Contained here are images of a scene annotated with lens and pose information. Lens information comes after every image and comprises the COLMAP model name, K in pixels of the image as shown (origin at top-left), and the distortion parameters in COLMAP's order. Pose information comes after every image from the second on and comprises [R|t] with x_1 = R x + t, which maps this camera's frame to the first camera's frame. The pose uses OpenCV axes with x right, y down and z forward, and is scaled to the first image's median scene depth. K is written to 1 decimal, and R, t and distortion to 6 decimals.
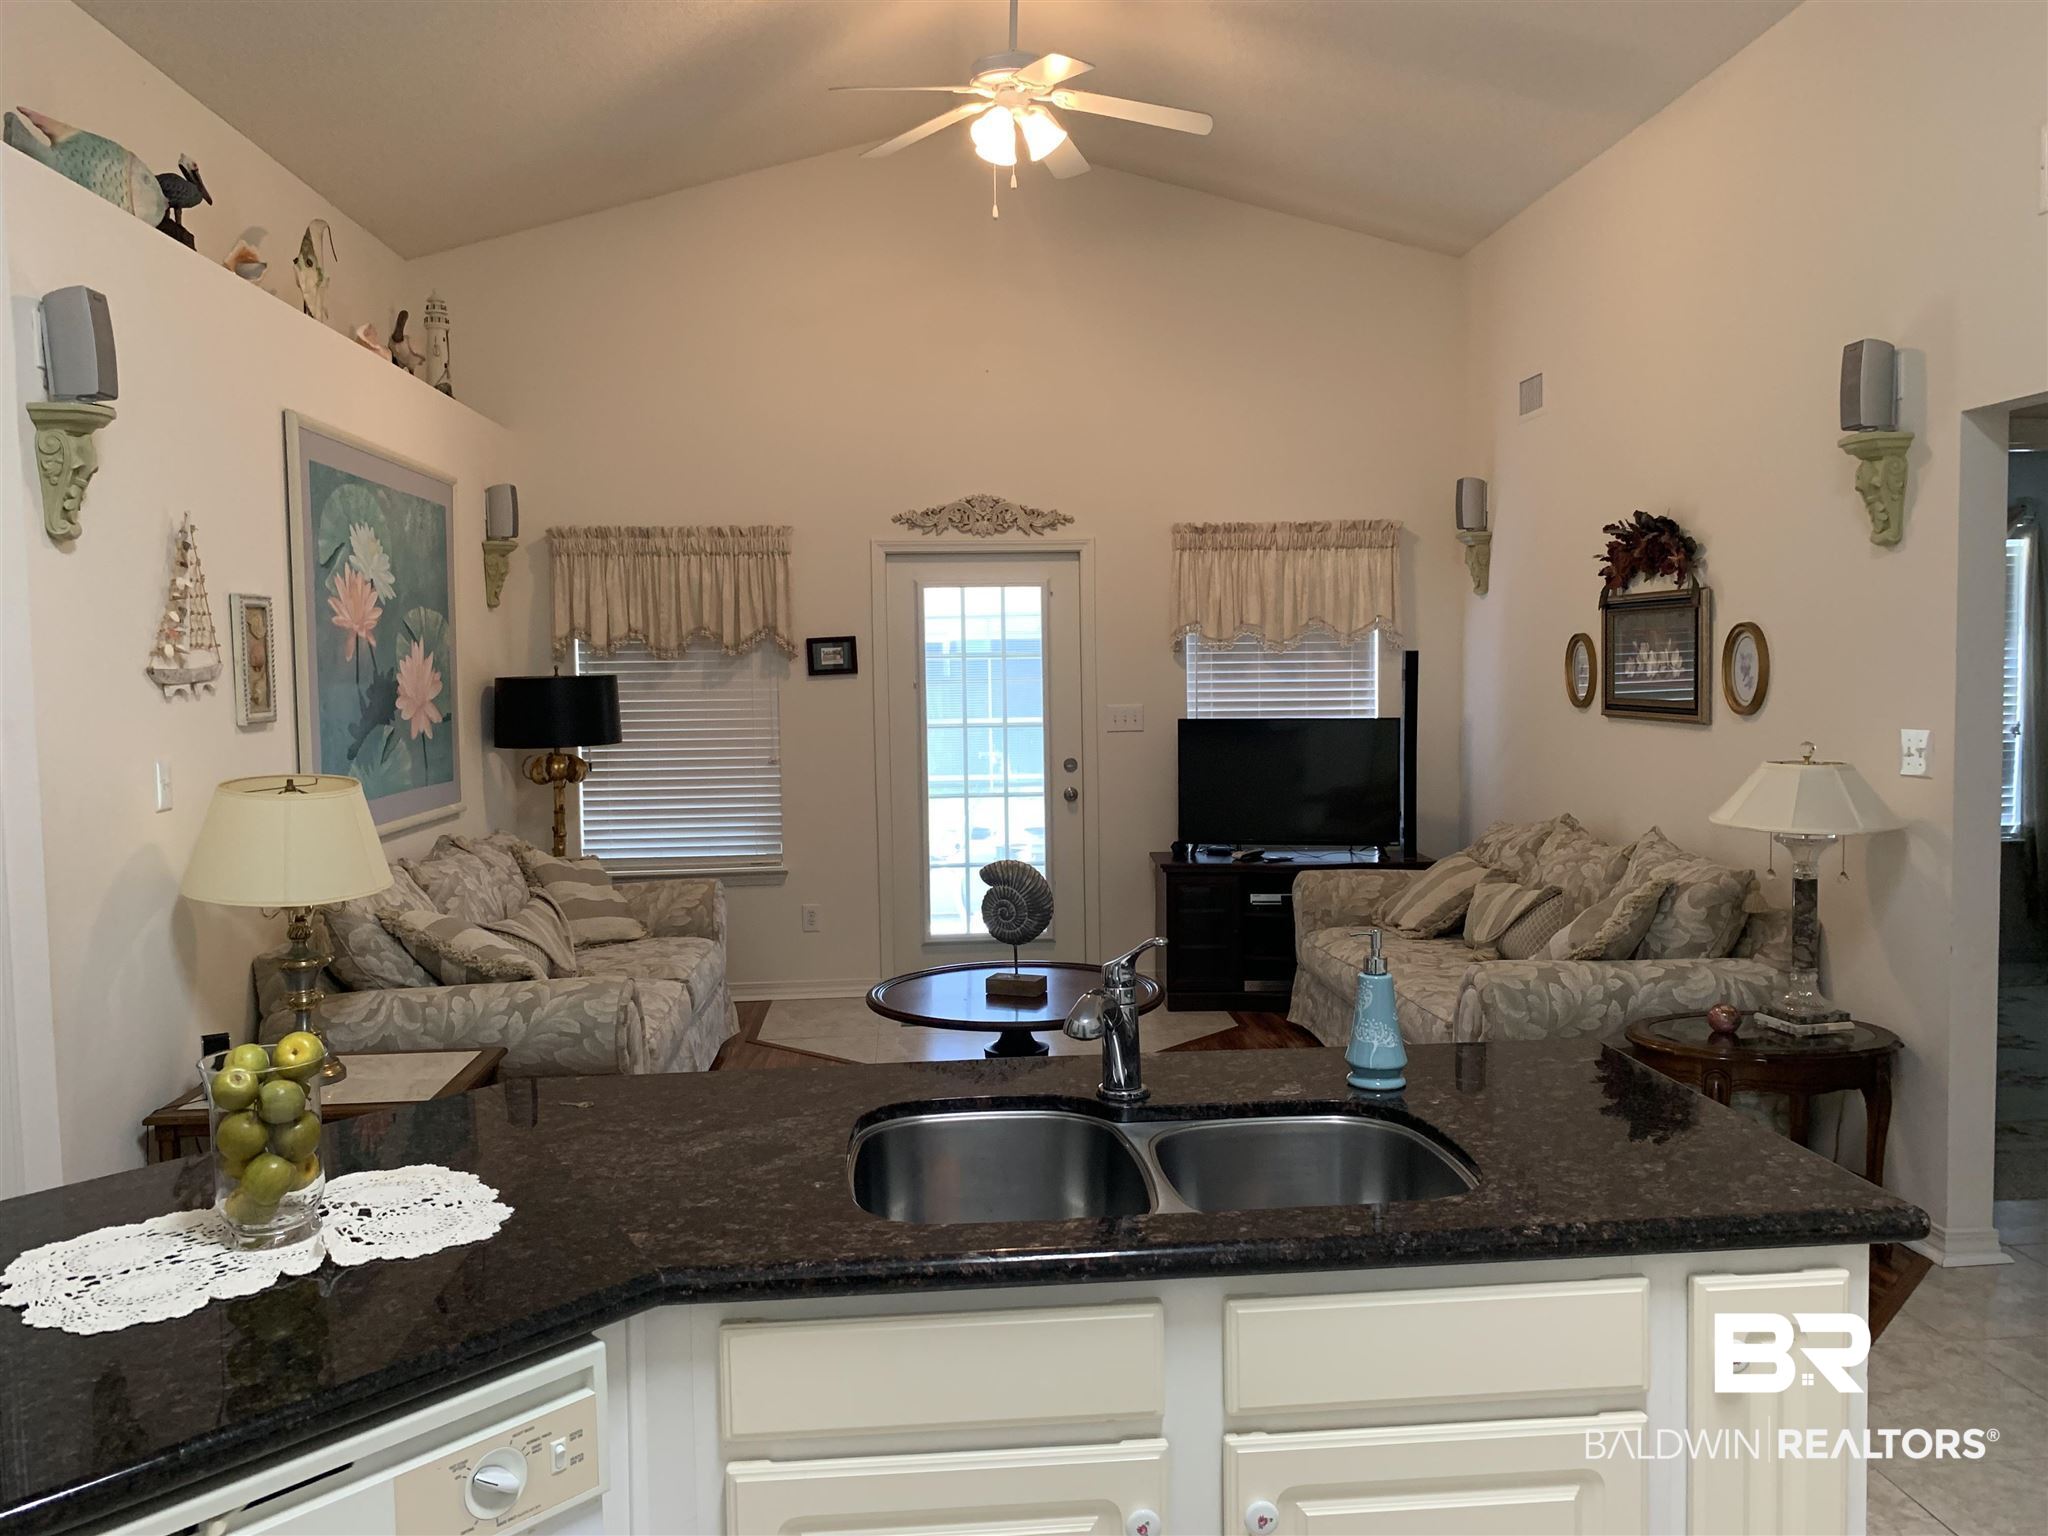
lens RADIAL K [[1517.6, 0, 1024.0], [0, 1517.6, 768.0], [0, 0, 1]] dist [0.148861, -0.441841]
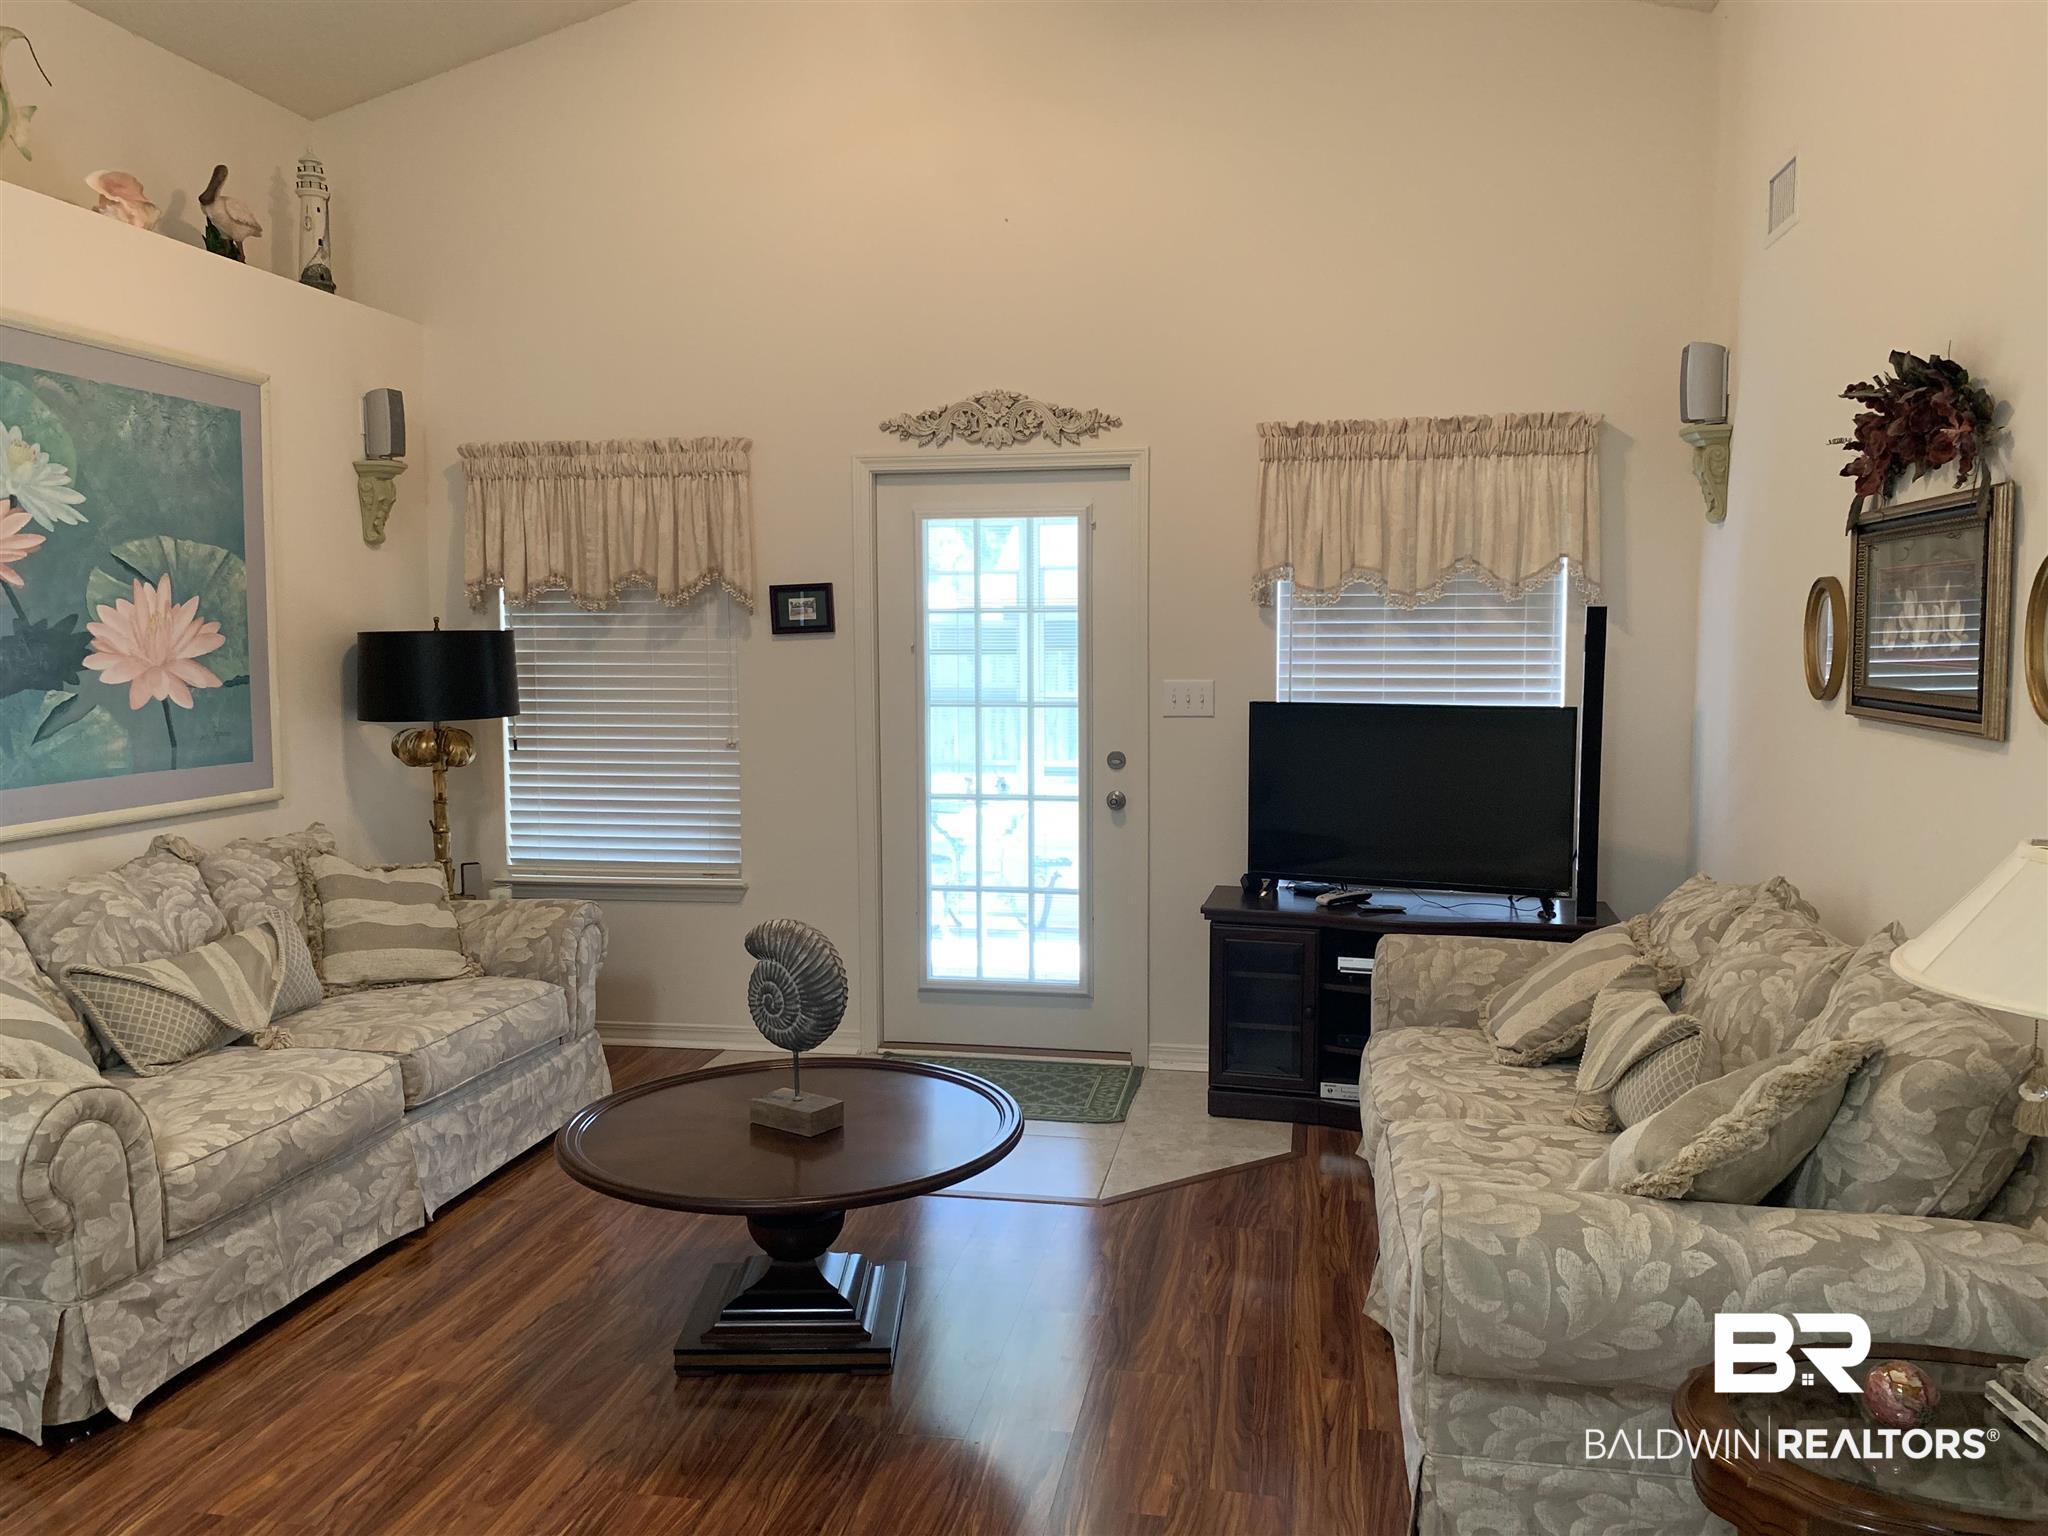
lens RADIAL K [[1533.9, 0, 1038.6], [0, 1533.9, 758.3], [0, 0, 1]] dist [0.056991, -0.088090]
pose [[0.968241, 0.031177, -0.248067, 0.186559], [-0.027203, 0.999441, 0.019432, -0.017178], [0.248534, -0.012066, 0.968548, 0.290131]]
